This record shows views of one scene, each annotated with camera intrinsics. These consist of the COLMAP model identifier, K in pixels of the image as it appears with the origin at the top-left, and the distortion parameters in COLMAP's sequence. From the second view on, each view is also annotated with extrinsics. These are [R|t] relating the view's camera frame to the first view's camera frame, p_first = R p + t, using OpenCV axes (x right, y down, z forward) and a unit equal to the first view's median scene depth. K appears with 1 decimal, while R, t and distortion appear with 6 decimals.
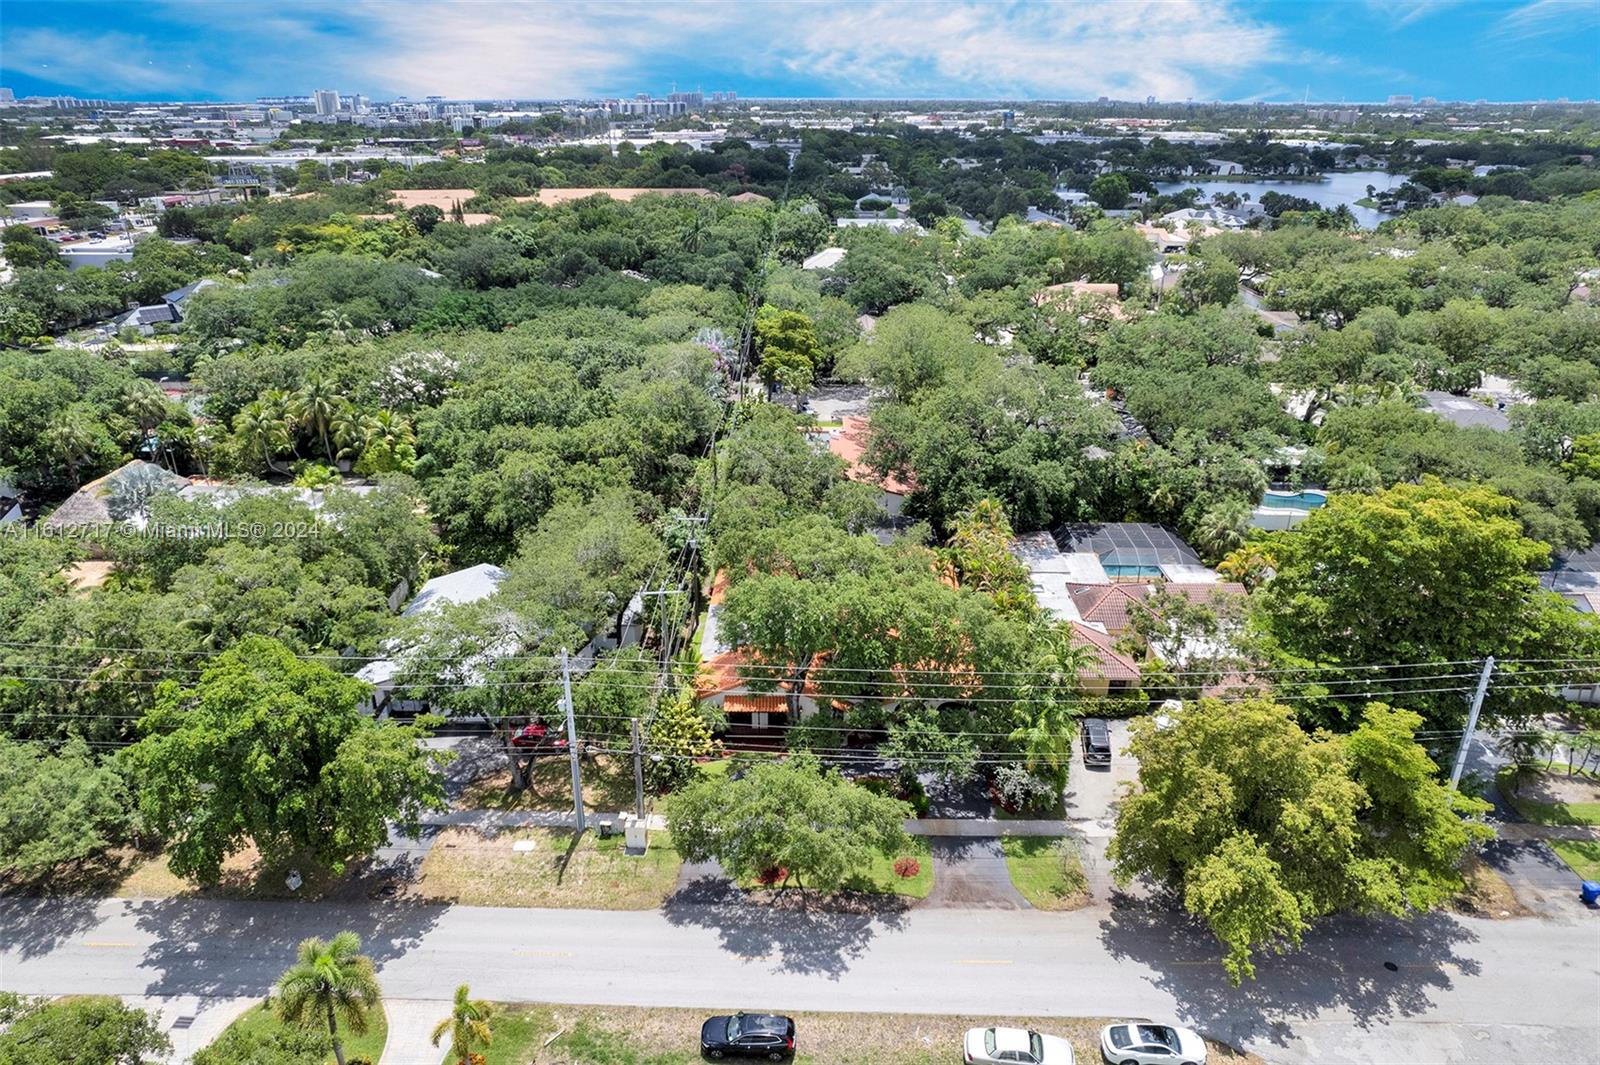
lens RADIAL K [[1016.5, 0, 800.0], [0, 1016.5, 532.5], [0, 0, 1]] dist [-0.050775, 0.045994]
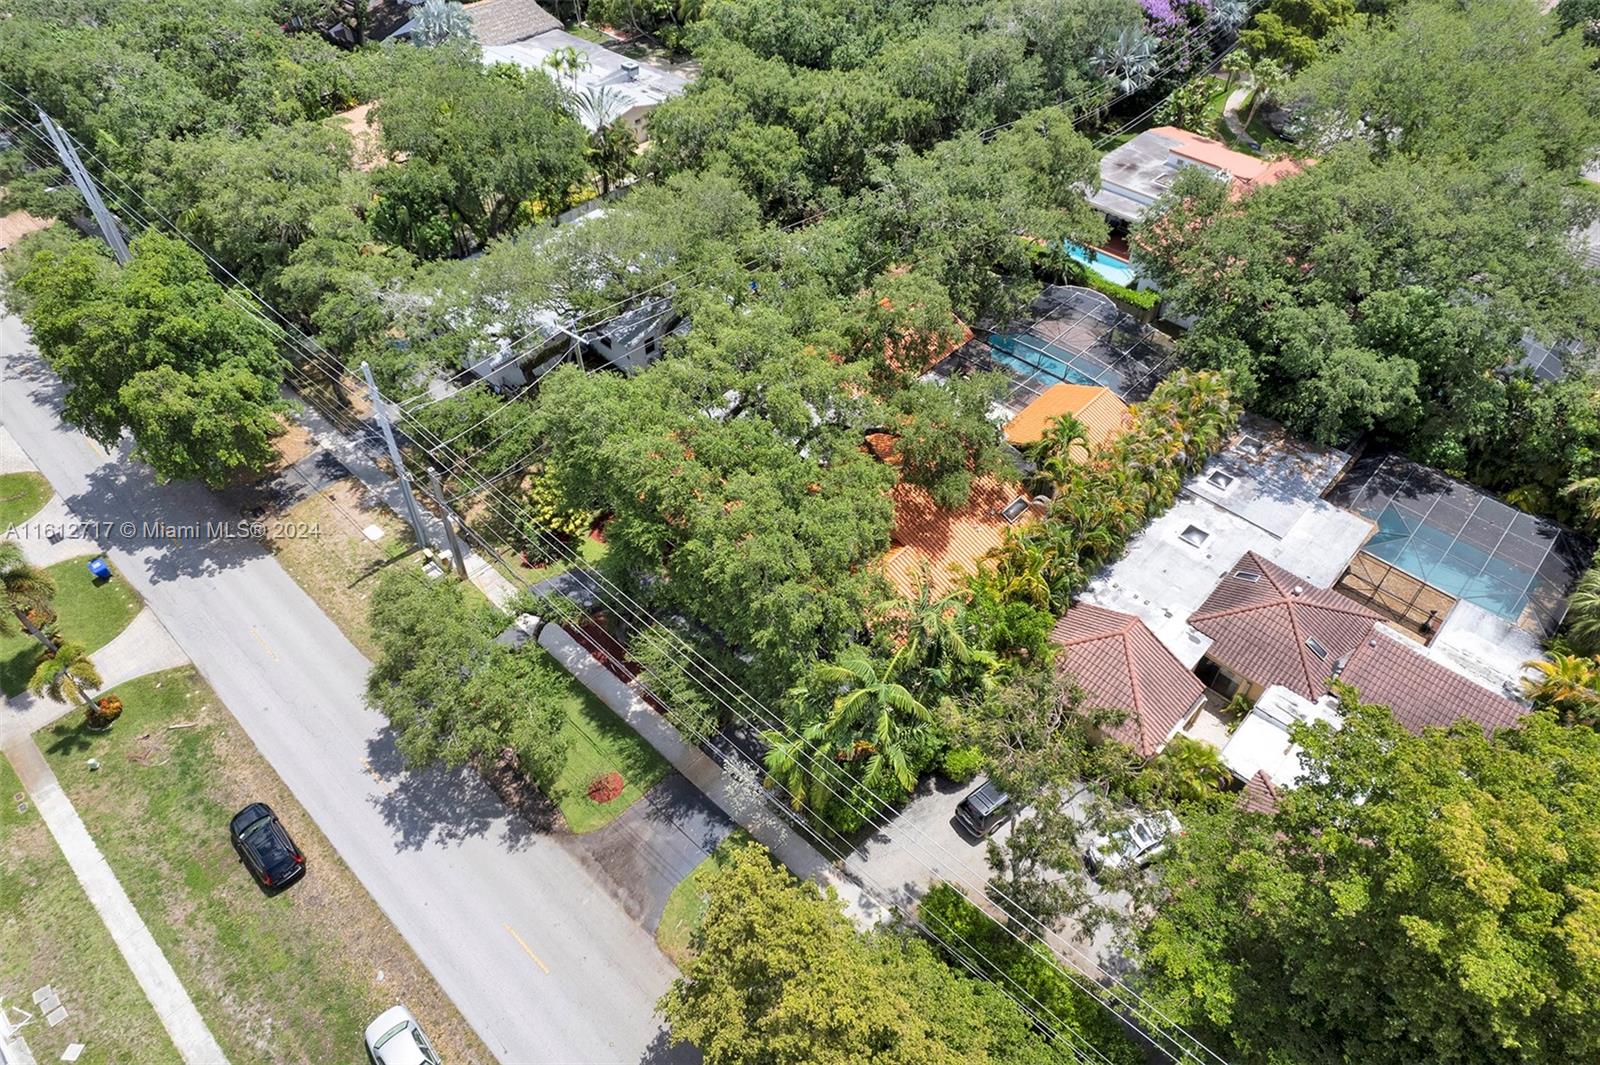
lens RADIAL K [[1016.5, 0, 800.0], [0, 1016.5, 532.5], [0, 0, 1]] dist [-0.050775, 0.045994]
pose [[0.741245, 0.479842, -0.469370, 0.532722], [-0.262807, 0.850905, 0.454855, -0.261037], [0.617648, -0.213805, 0.756835, 0.570839]]
